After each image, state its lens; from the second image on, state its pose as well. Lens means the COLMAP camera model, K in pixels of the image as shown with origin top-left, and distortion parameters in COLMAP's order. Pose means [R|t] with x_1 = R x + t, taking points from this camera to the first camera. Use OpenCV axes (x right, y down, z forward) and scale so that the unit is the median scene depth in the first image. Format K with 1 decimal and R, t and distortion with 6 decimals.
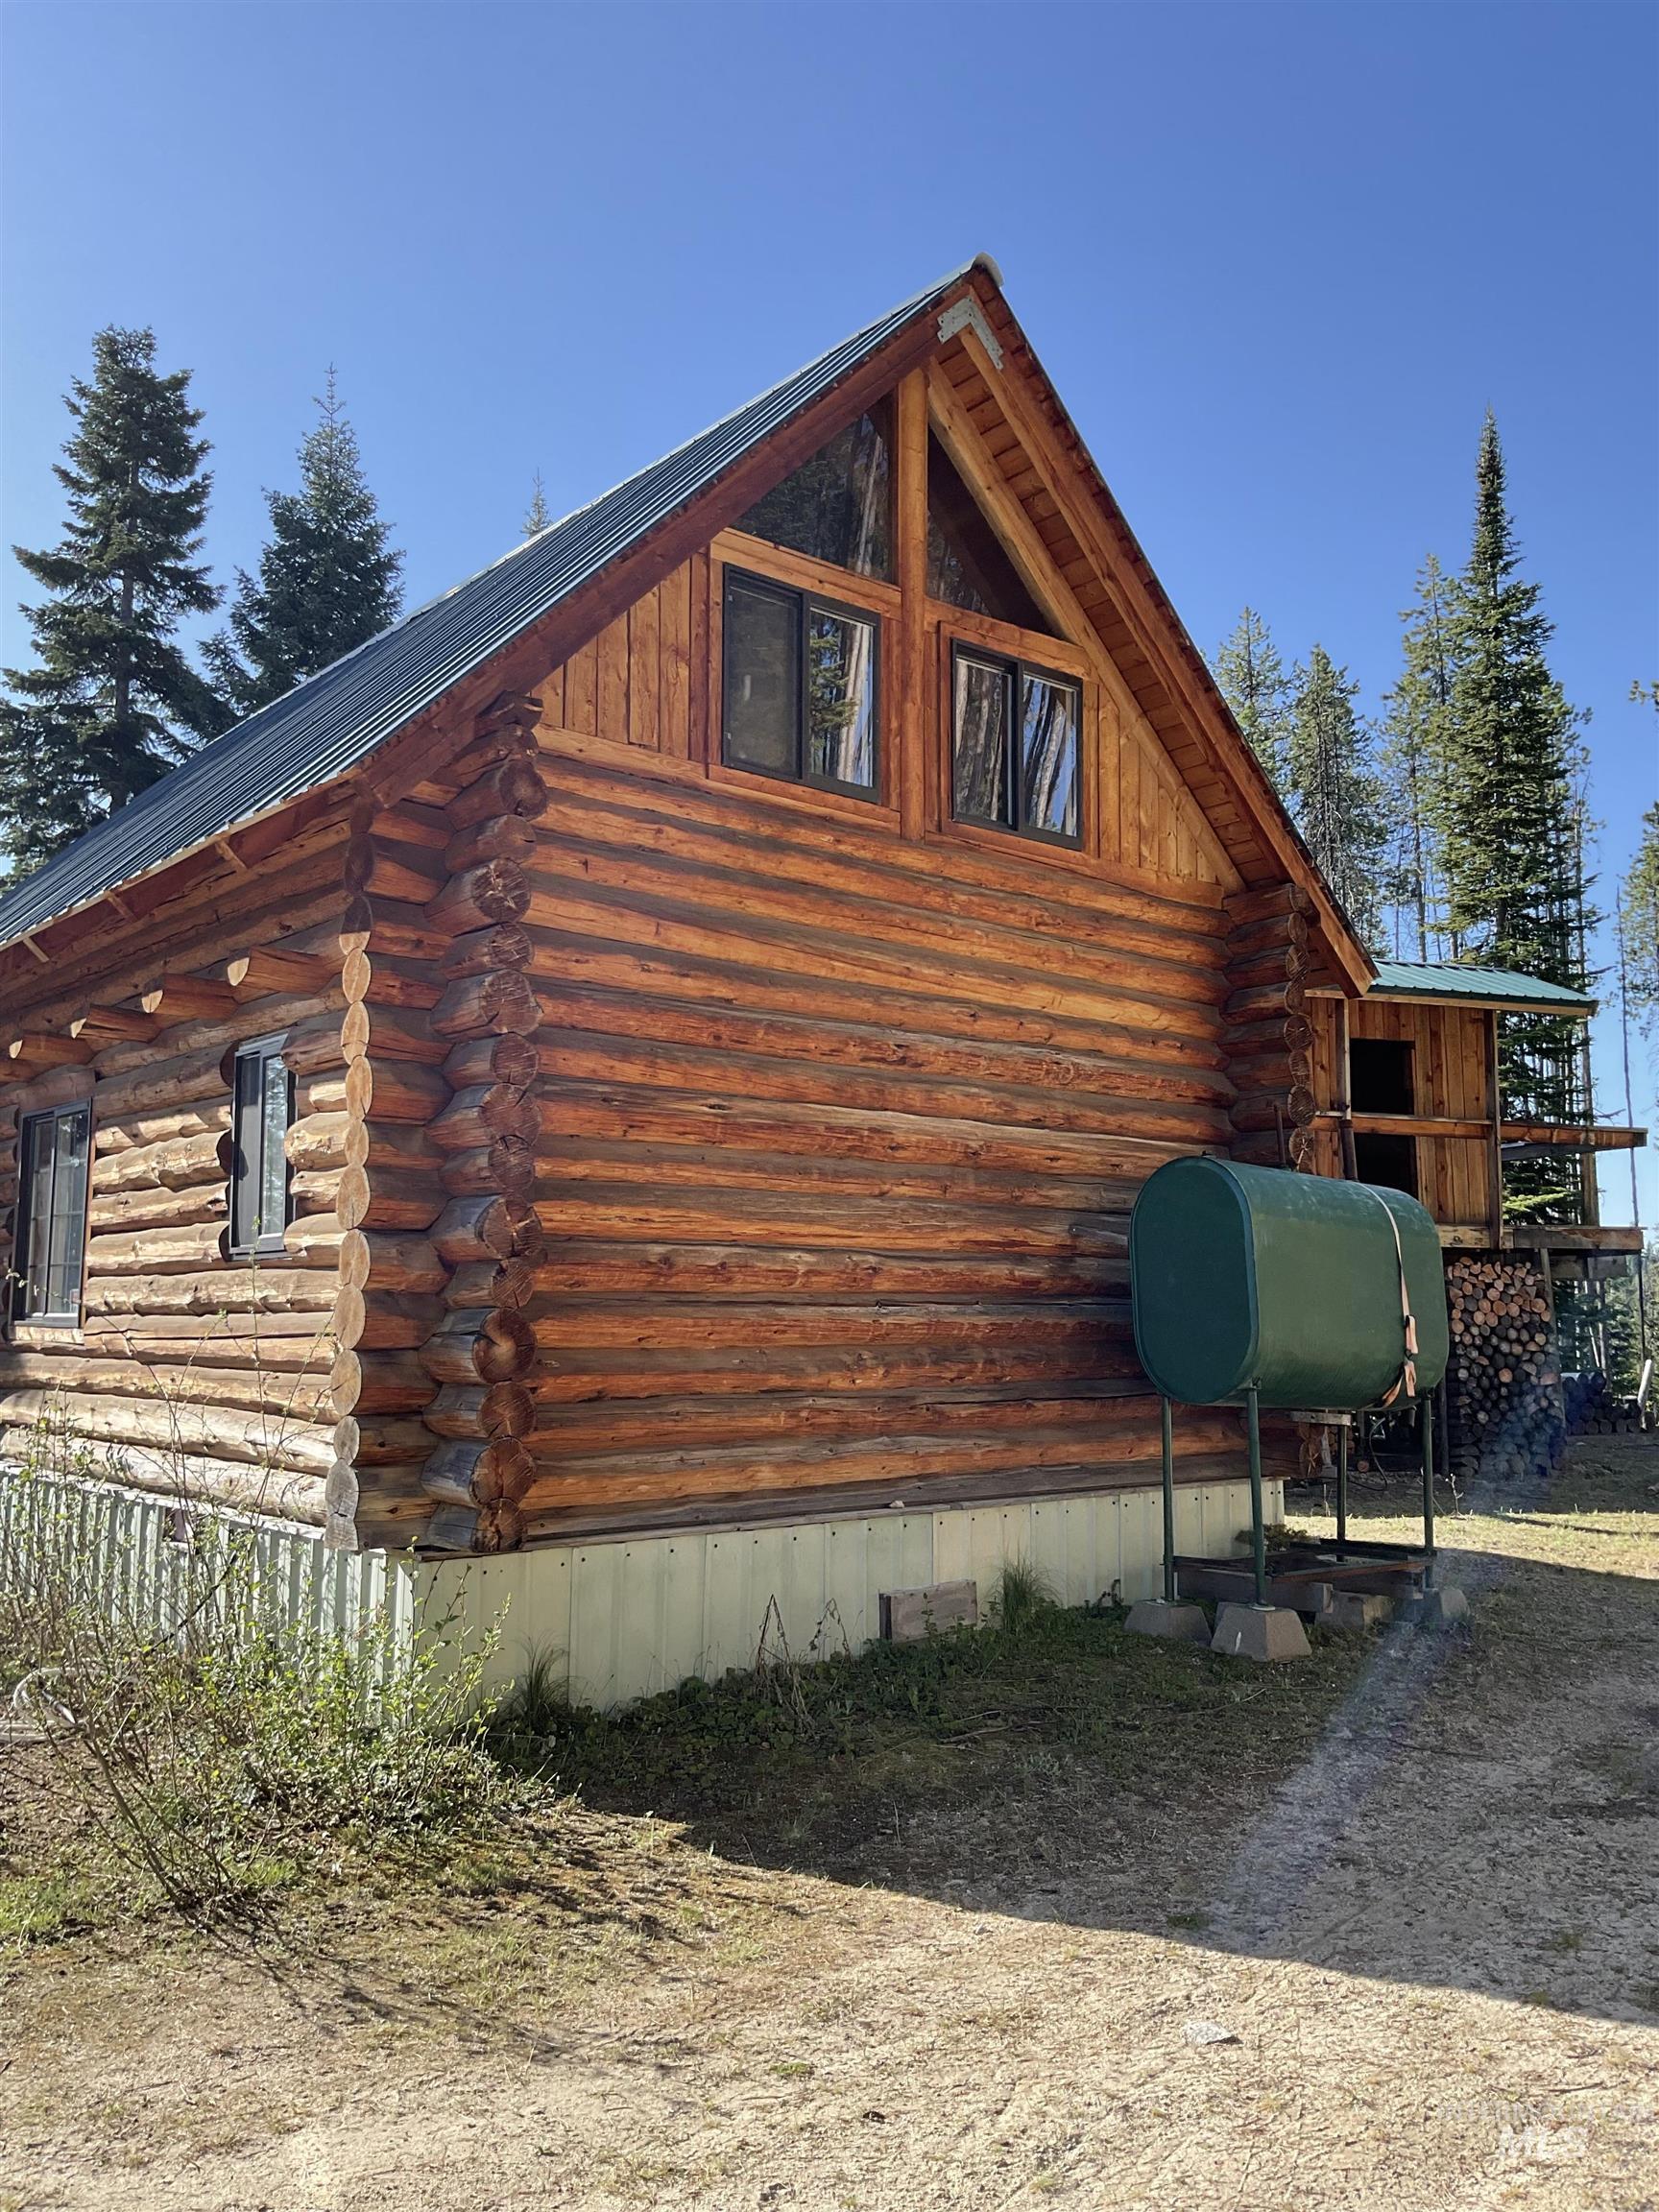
lens RADIAL K [[1846.4, 0, 834.2], [0, 1846.4, 1101.4], [0, 0, 1]] dist [0.030725, -0.054830]
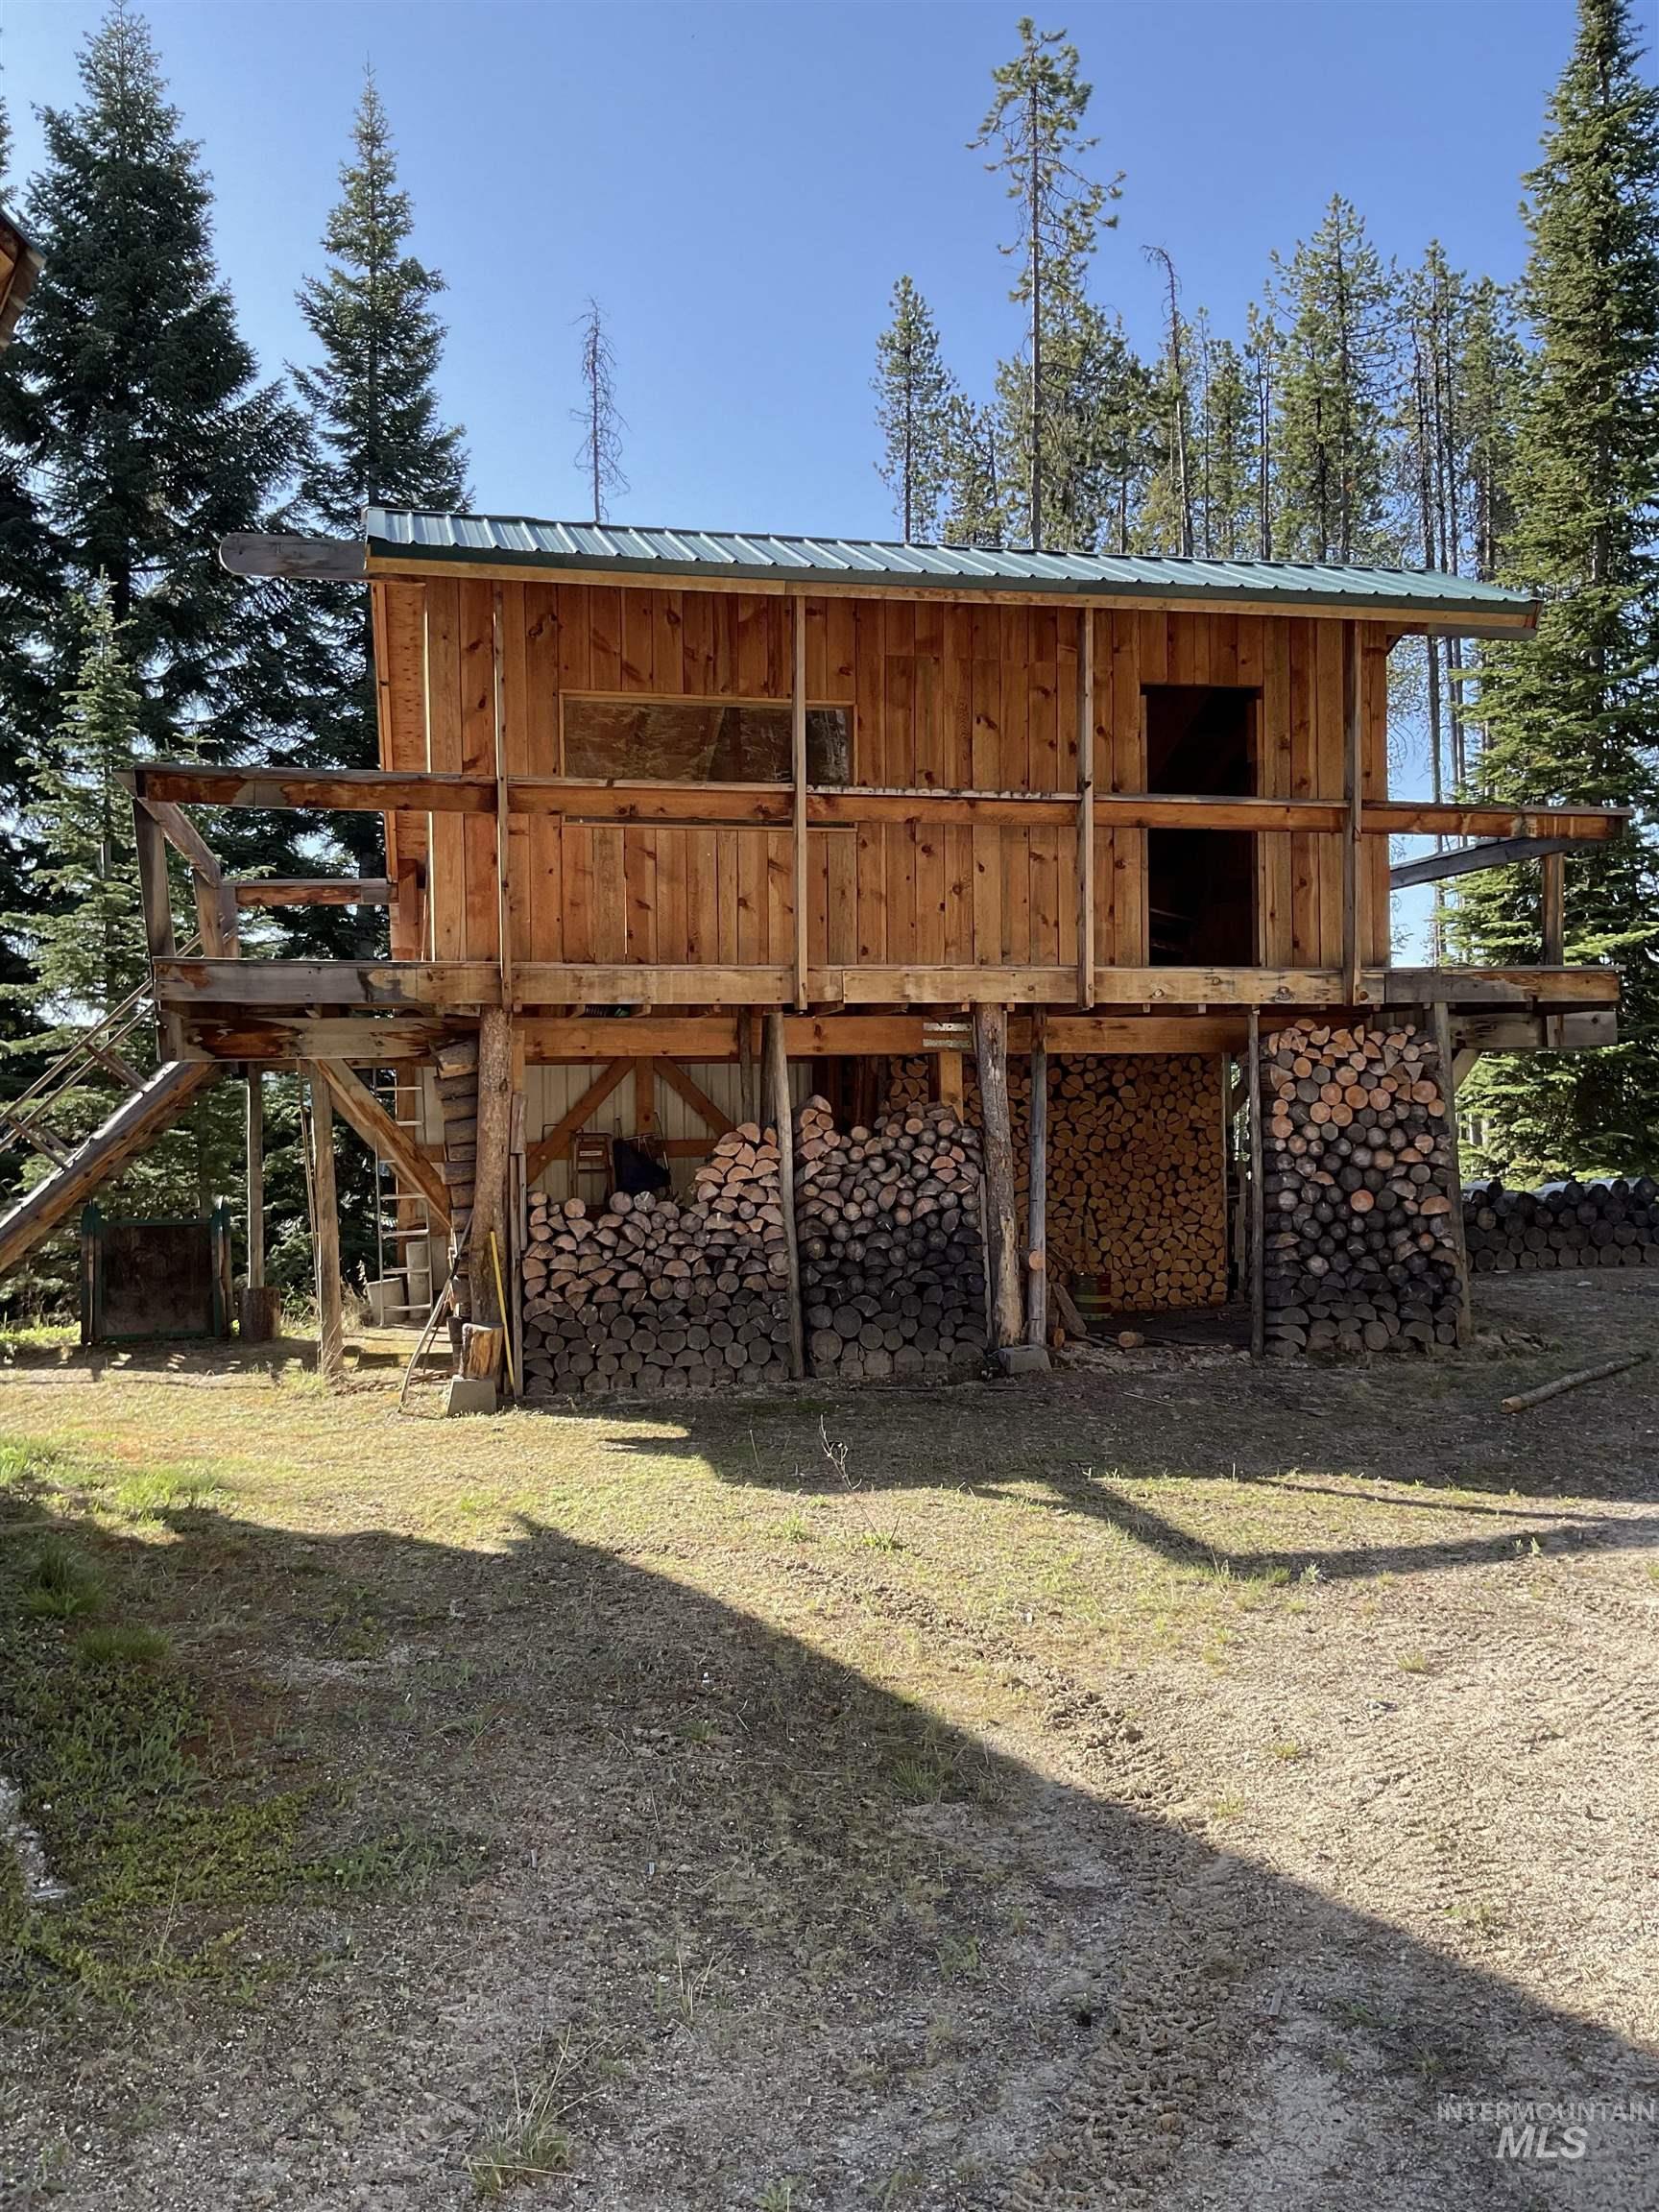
lens RADIAL K [[1846.4, 0, 830.8], [0, 1846.4, 1101.8], [0, 0, 1]] dist [0.030725, -0.054830]
pose [[0.989539, -0.010577, -0.143874, 0.271138], [0.028055, 0.992377, 0.120006, 0.031270], [0.141508, -0.122787, 0.982293, 0.344247]]
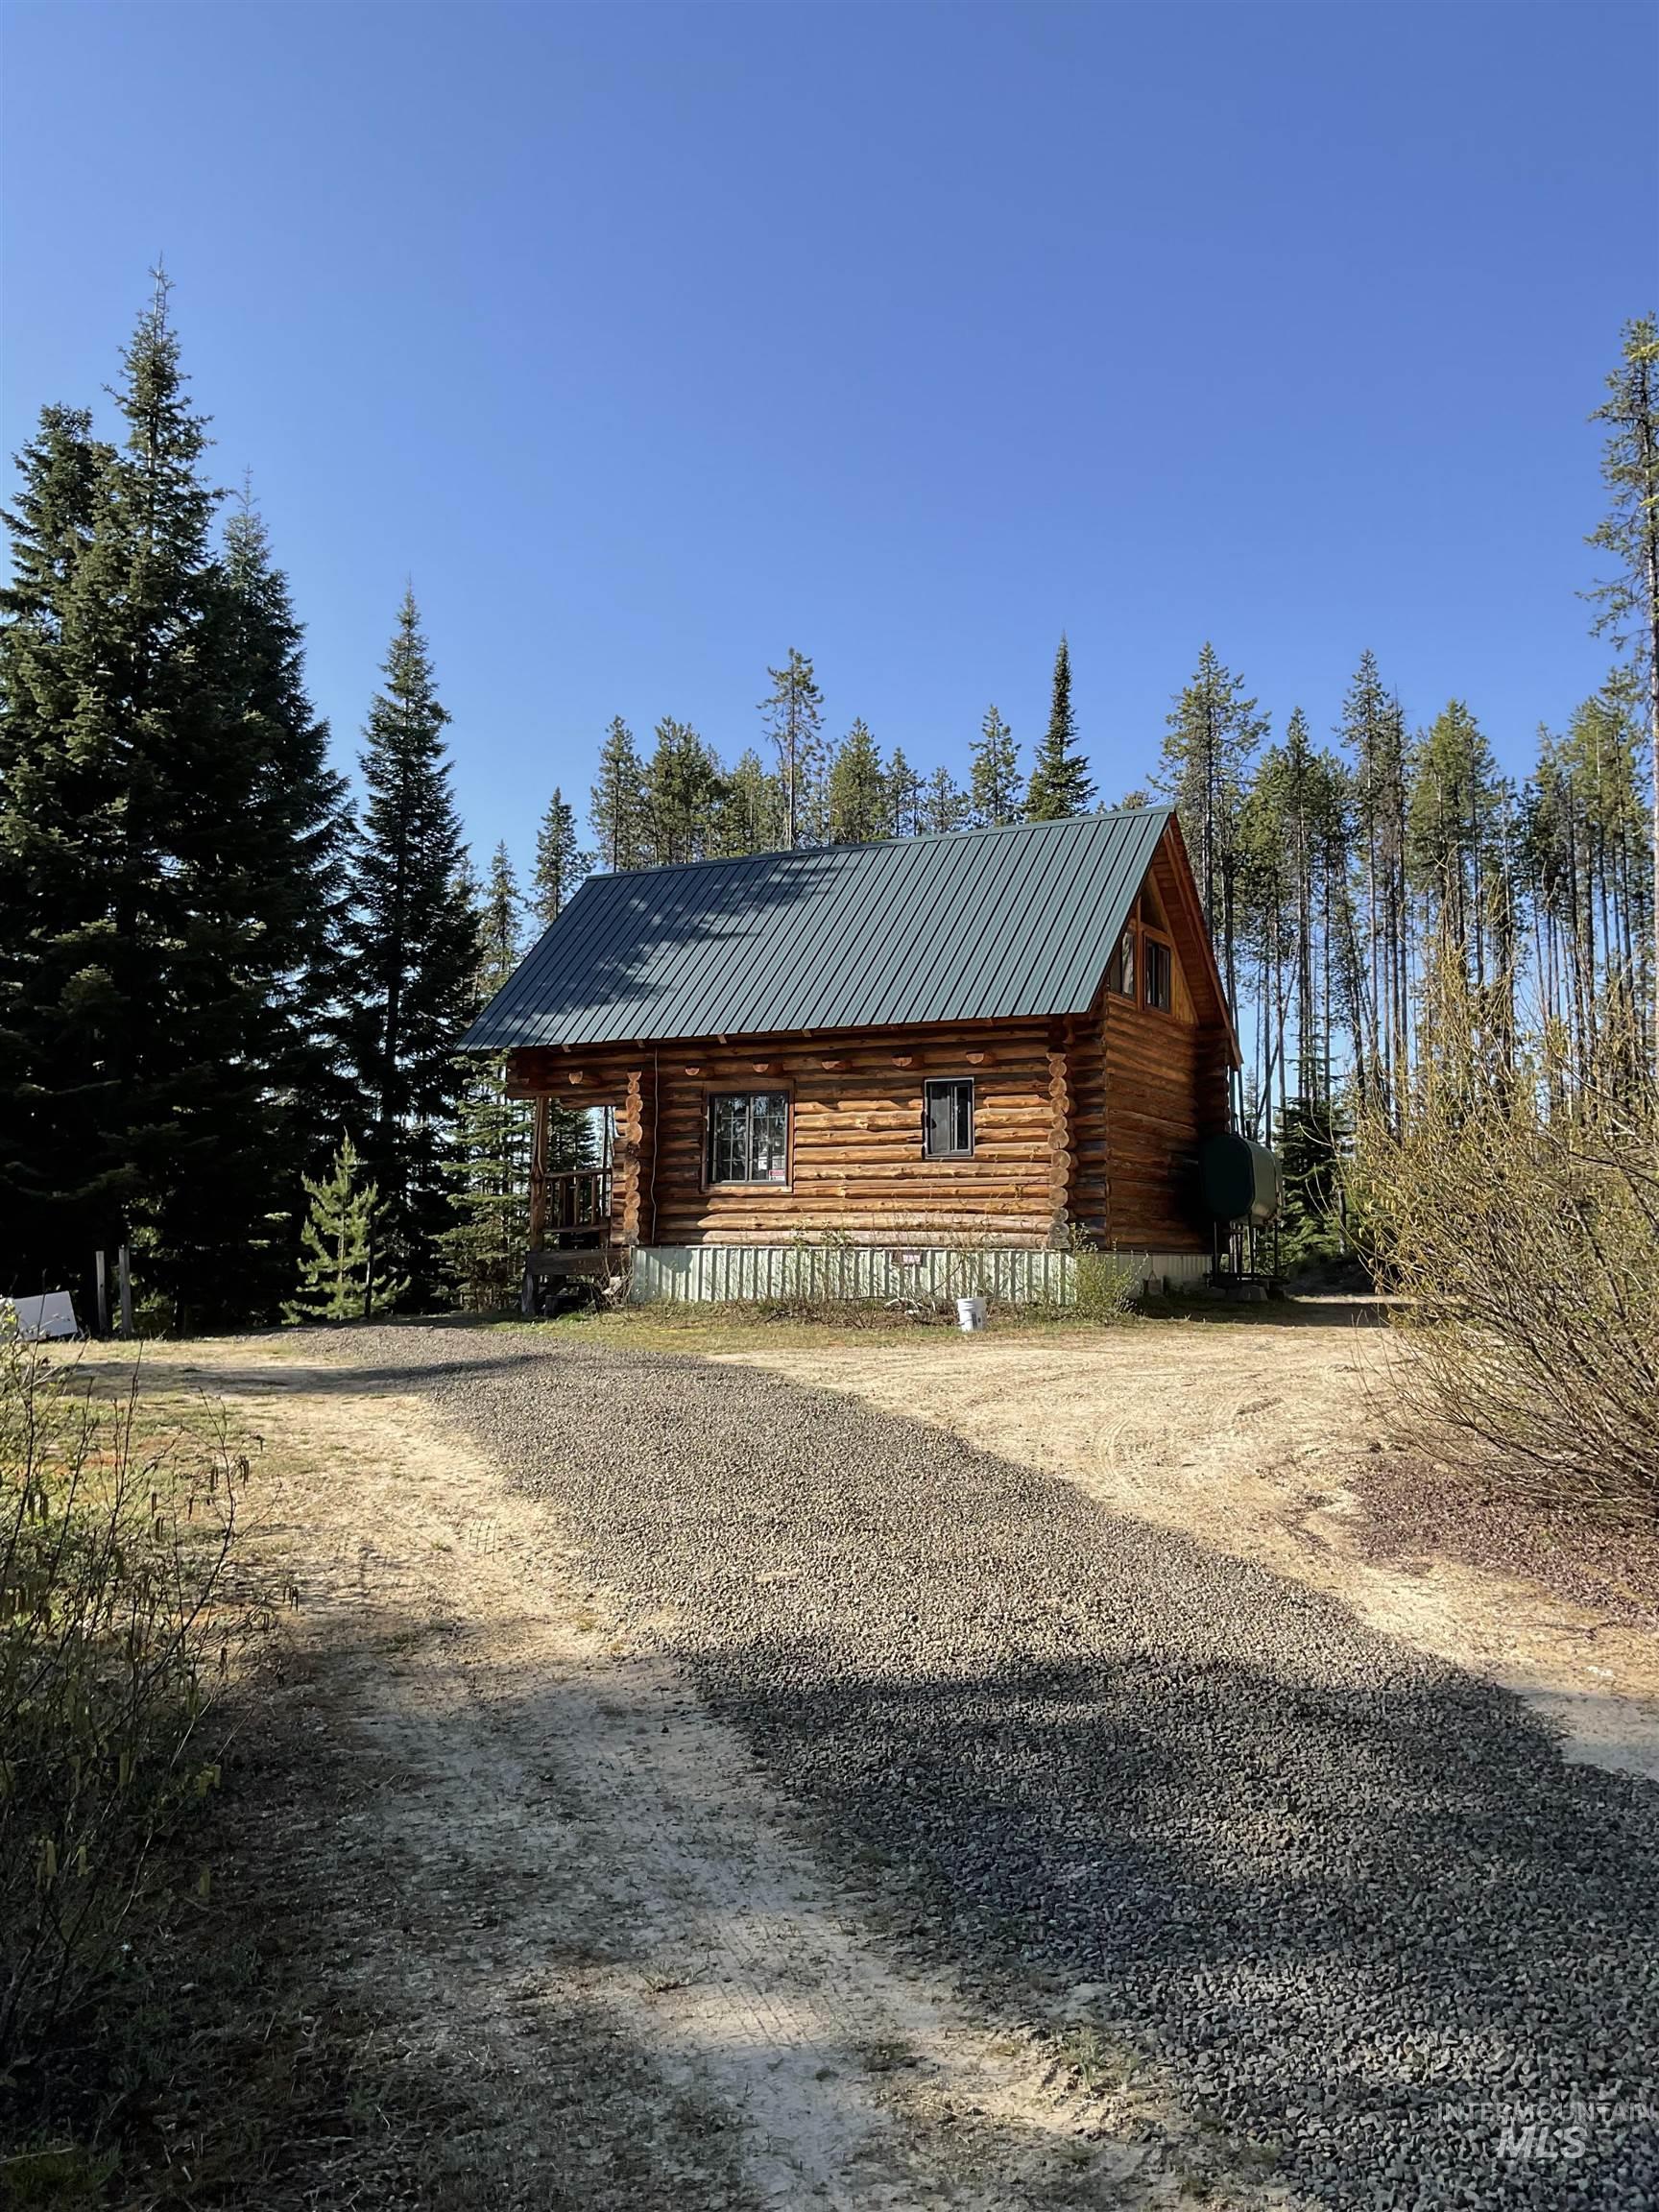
lens RADIAL K [[1846.4, 0, 828.9], [0, 1846.4, 1118.3], [0, 0, 1]] dist [0.030725, -0.054830]
pose [[0.929989, 0.039008, 0.365511, -0.645477], [-0.053646, 0.998110, 0.029973, -0.020205], [-0.363651, -0.047483, 0.930324, -0.645409]]
